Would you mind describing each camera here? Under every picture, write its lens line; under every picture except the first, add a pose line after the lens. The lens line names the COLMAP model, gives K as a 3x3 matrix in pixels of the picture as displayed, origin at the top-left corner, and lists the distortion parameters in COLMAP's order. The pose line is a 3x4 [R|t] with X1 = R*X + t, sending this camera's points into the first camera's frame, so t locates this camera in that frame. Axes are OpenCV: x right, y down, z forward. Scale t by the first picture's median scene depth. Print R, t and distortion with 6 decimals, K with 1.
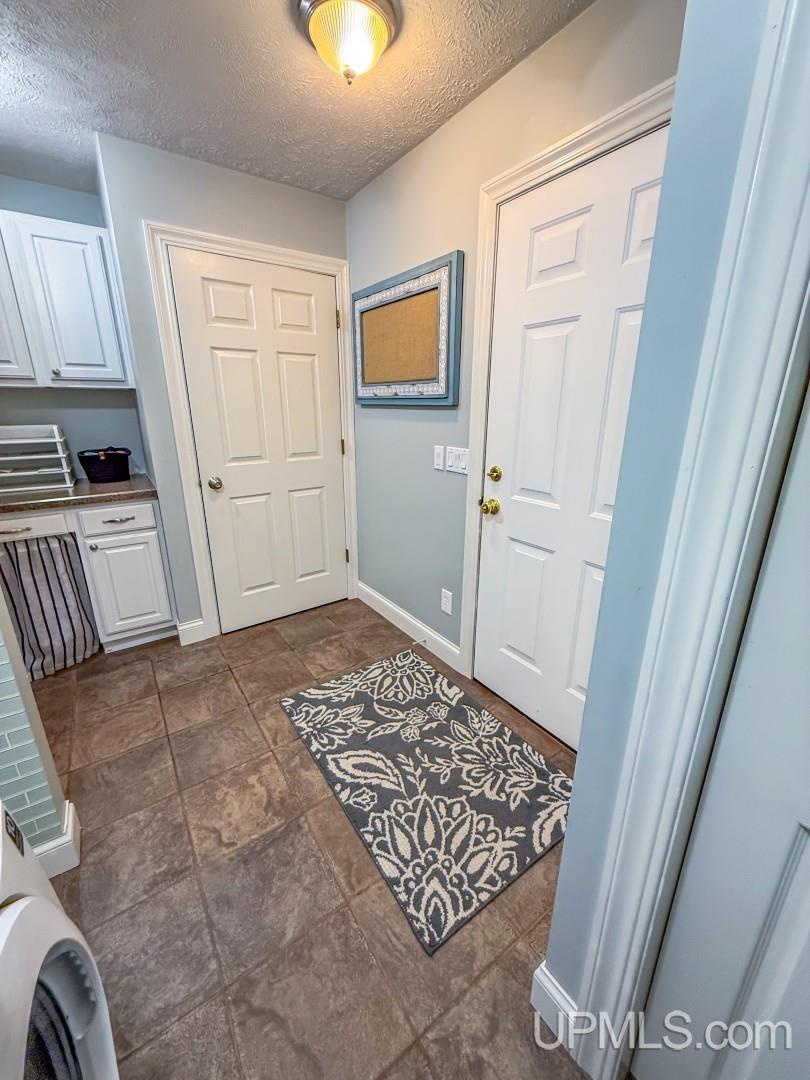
lens RADIAL K [[429.5, 0, 406.0], [0, 429.5, 536.2], [0, 0, 1]] dist [-0.000579, -0.000439]
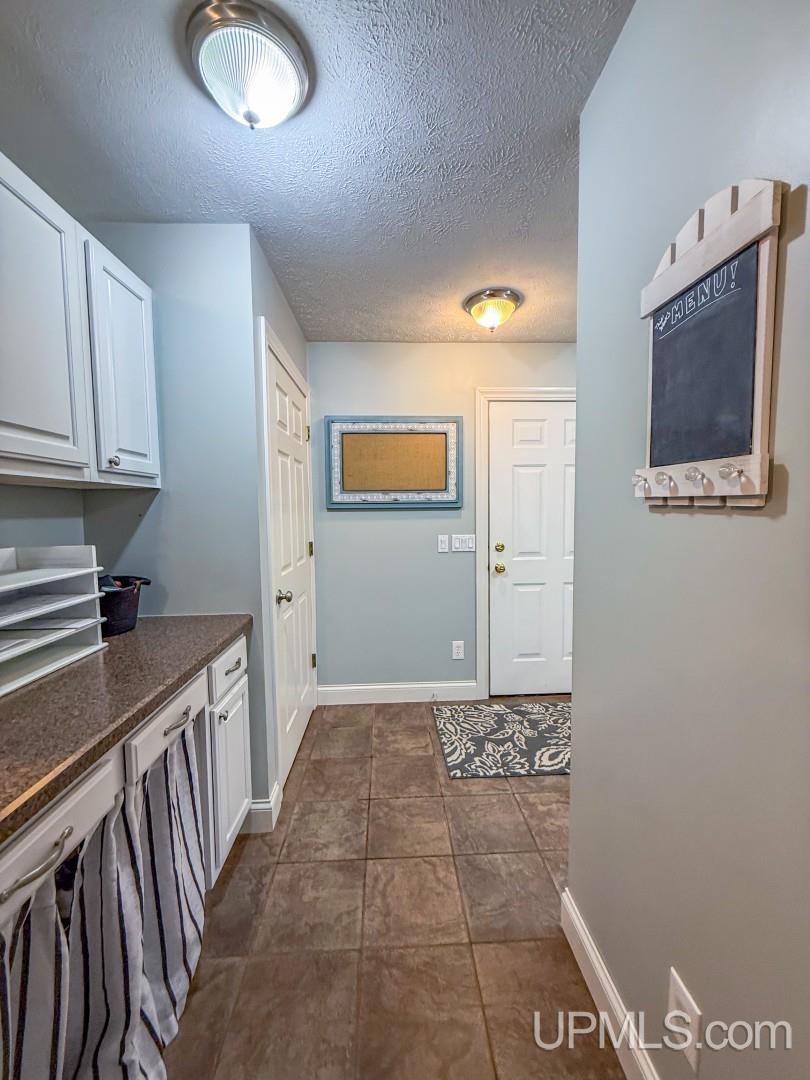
lens RADIAL K [[429.5, 0, 406.0], [0, 429.5, 536.2], [0, 0, 1]] dist [-0.000579, -0.000439]
pose [[0.528482, -0.061474, 0.846716, -1.224211], [0.262370, 0.960375, -0.094033, -0.114266], [-0.807384, 0.271848, 0.523670, 0.387639]]
